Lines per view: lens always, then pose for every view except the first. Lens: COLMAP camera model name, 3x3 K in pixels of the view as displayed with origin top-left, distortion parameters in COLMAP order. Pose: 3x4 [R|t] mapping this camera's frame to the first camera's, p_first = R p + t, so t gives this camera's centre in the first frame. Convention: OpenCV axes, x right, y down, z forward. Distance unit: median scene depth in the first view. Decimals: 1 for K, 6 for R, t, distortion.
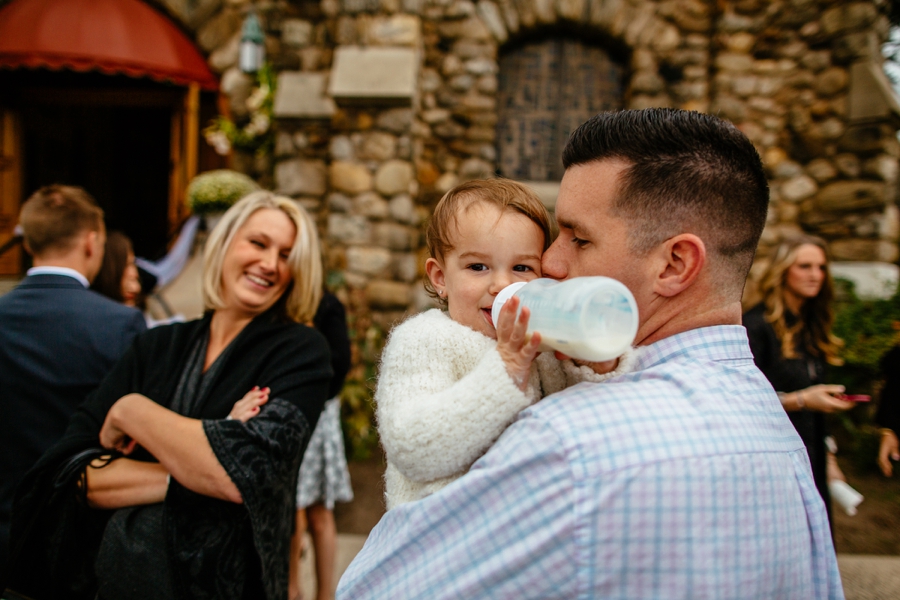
lens RADIAL K [[616.3, 0, 450.7], [0, 616.3, 297.9], [0, 0, 1]] dist [-0.055148, 0.050645]
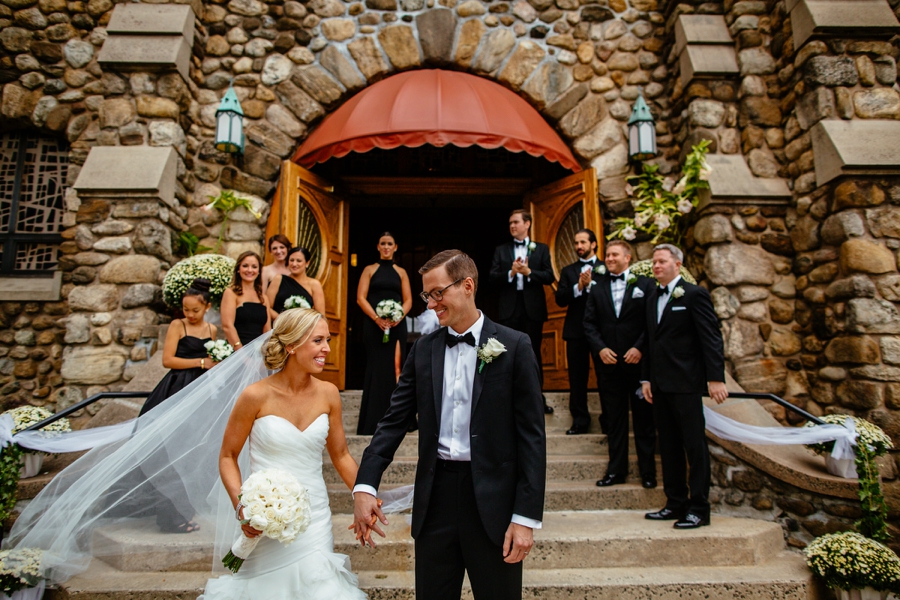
lens RADIAL K [[616.3, 0, 450.7], [0, 616.3, 297.9], [0, 0, 1]] dist [-0.055148, 0.050645]
pose [[0.999389, 0.000018, -0.034964, -0.701965], [-0.007018, 0.979749, -0.200108, 0.035923], [0.034252, 0.200231, 0.979150, 0.149156]]
